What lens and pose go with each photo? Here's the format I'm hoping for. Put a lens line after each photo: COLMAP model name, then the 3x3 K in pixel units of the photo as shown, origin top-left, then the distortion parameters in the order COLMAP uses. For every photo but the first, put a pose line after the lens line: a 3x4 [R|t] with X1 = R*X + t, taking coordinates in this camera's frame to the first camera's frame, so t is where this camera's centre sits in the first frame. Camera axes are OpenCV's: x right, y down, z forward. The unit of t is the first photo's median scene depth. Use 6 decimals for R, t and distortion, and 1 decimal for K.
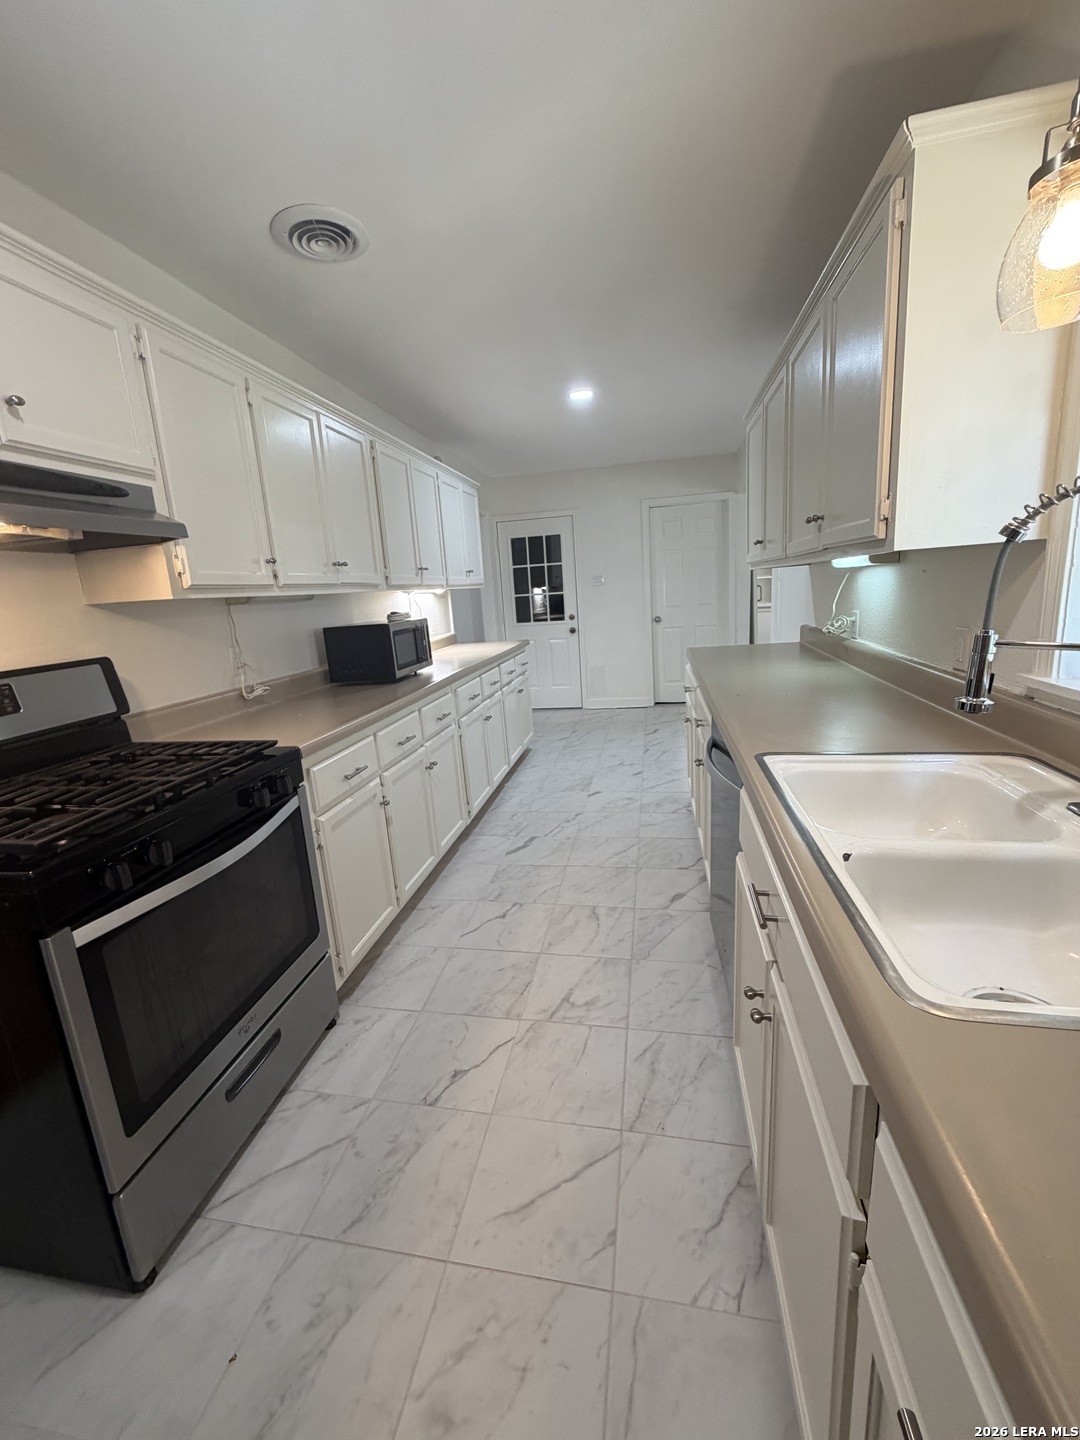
lens RADIAL K [[577.9, 0, 540.0], [0, 577.9, 720.0], [0, 0, 1]] dist [-0.000815, -0.000046]
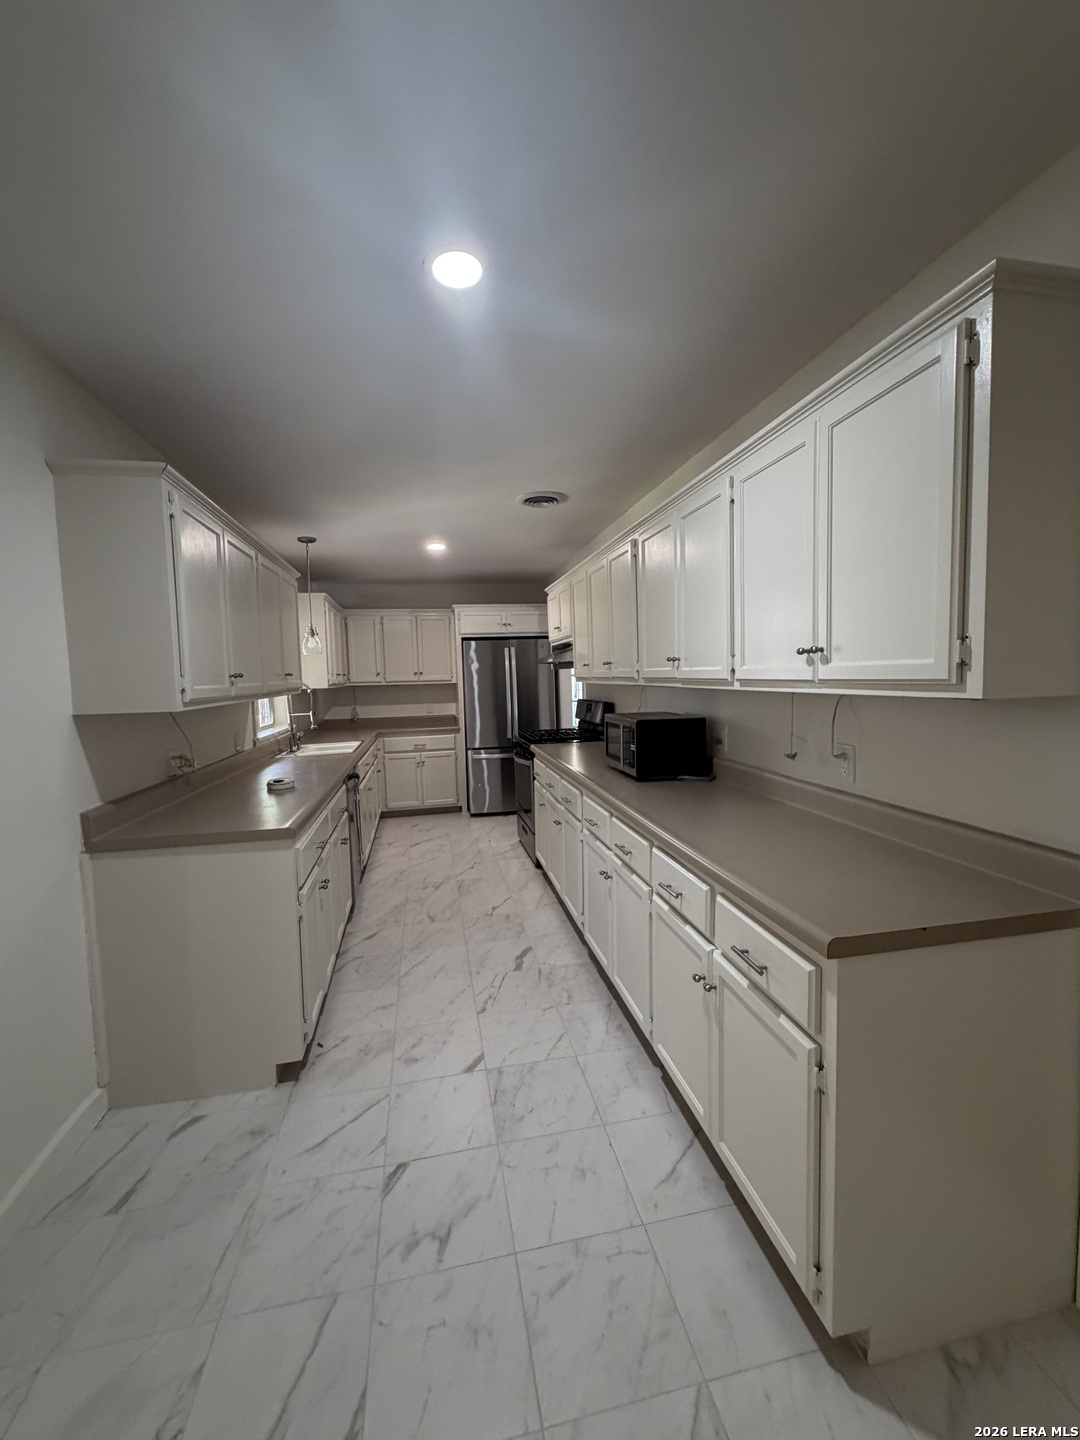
lens RADIAL K [[577.9, 0, 540.0], [0, 577.9, 720.0], [0, 0, 1]] dist [-0.000815, -0.000046]
pose [[-0.921563, 0.122556, -0.368378, 0.238361], [0.004149, 0.951921, 0.306316, -0.434643], [0.388207, 0.280761, -0.877763, 1.681071]]
